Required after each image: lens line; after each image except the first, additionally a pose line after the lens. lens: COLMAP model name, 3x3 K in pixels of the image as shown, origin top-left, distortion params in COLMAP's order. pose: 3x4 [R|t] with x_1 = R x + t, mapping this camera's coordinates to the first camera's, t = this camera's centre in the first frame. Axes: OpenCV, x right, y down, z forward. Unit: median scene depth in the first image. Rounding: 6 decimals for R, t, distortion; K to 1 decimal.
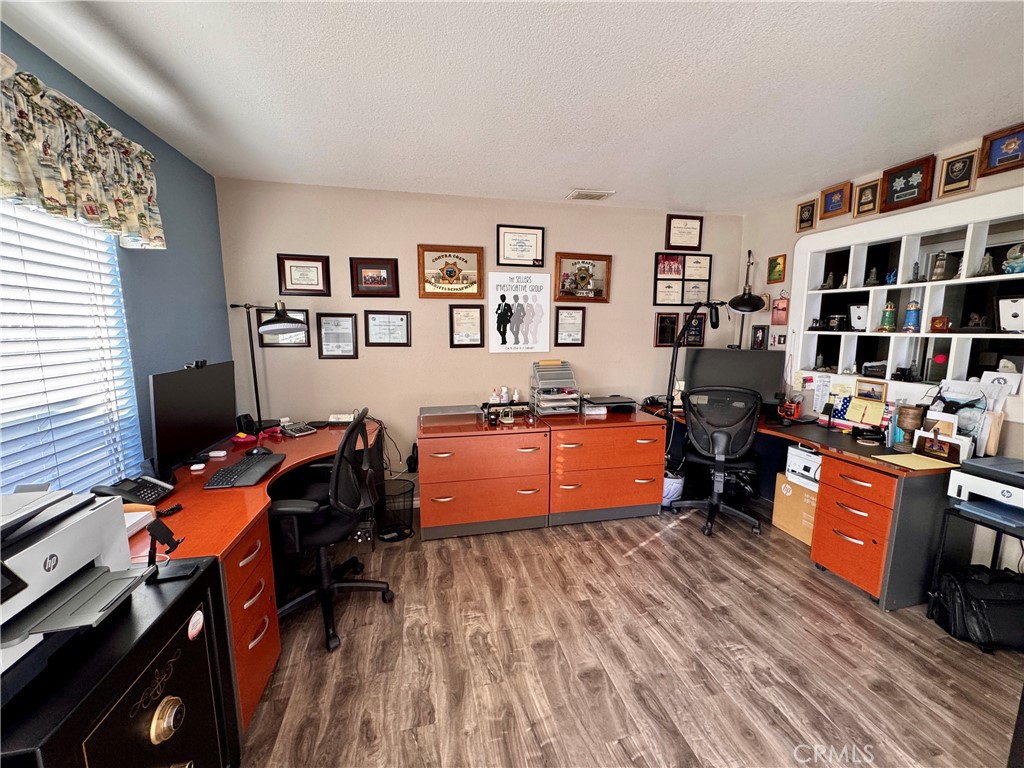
lens RADIAL K [[408.0, 0, 510.5], [0, 408.0, 383.4], [0, 0, 1]] dist [-0.004876, 0.001005]
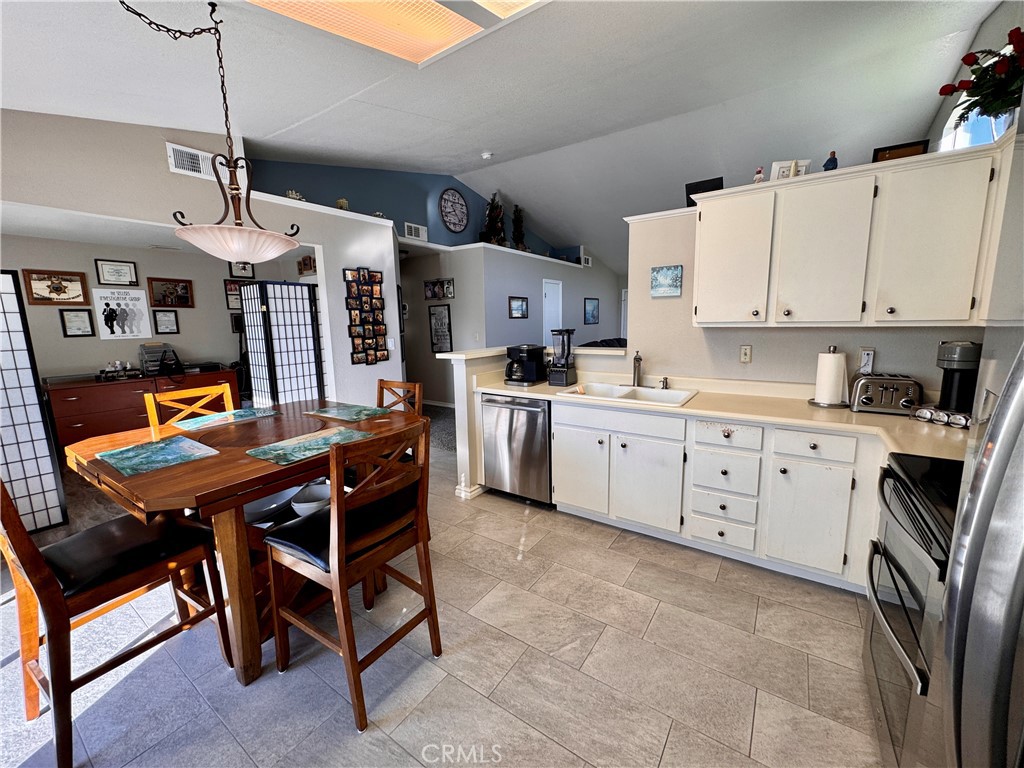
lens RADIAL K [[408.0, 0, 511.3], [0, 408.0, 383.5], [0, 0, 1]] dist [-0.004876, 0.001005]
pose [[0.738292, -0.117701, 0.664132, 0.055952], [0.112905, 0.992329, 0.050354, 0.192766], [-0.664964, 0.037808, 0.745918, -1.215752]]
